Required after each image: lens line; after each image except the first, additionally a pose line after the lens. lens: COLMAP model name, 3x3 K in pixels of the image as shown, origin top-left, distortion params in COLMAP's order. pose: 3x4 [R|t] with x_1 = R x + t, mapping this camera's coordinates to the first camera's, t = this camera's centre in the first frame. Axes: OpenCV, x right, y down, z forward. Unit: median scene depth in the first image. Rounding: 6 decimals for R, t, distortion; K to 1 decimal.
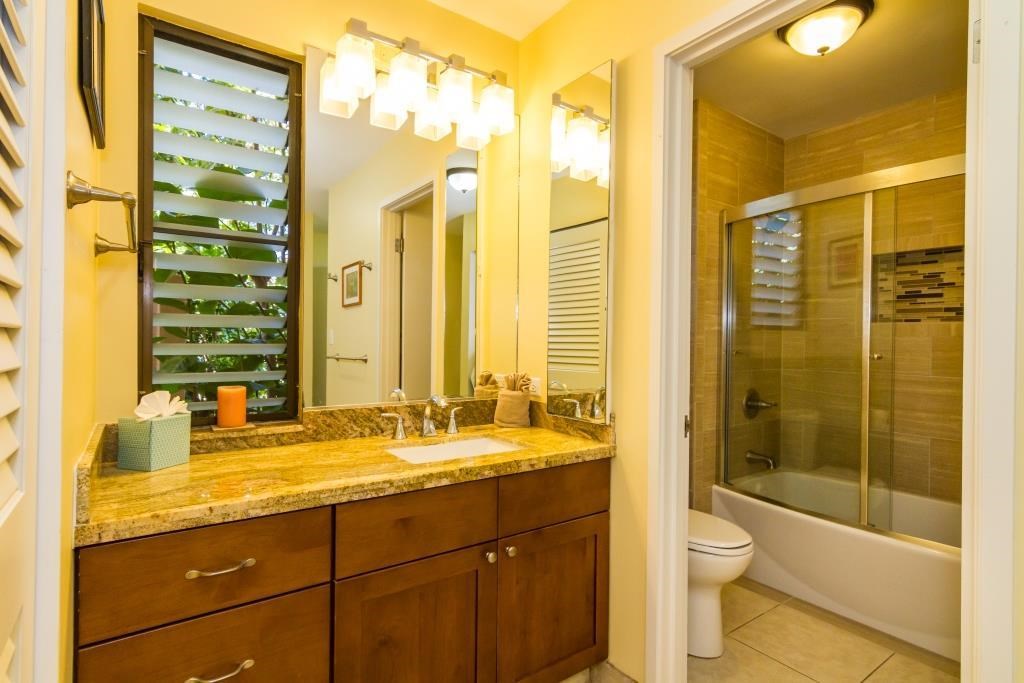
lens RADIAL K [[515.3, 0, 512.0], [0, 515.3, 341.5], [0, 0, 1]] dist [-0.002563, -0.000669]
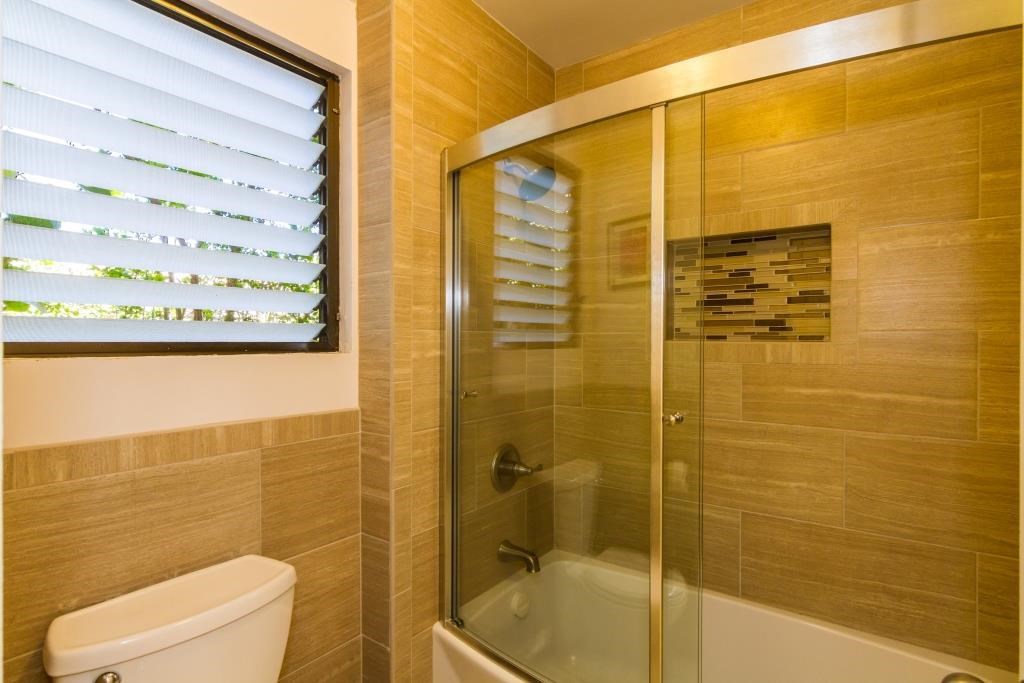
lens RADIAL K [[515.3, 0, 512.0], [0, 515.3, 341.5], [0, 0, 1]] dist [-0.002563, -0.000669]
pose [[0.949247, -0.010587, 0.314353, 0.292651], [0.009141, 0.999940, 0.006075, -0.041299], [-0.314398, -0.002893, 0.949287, 0.418677]]
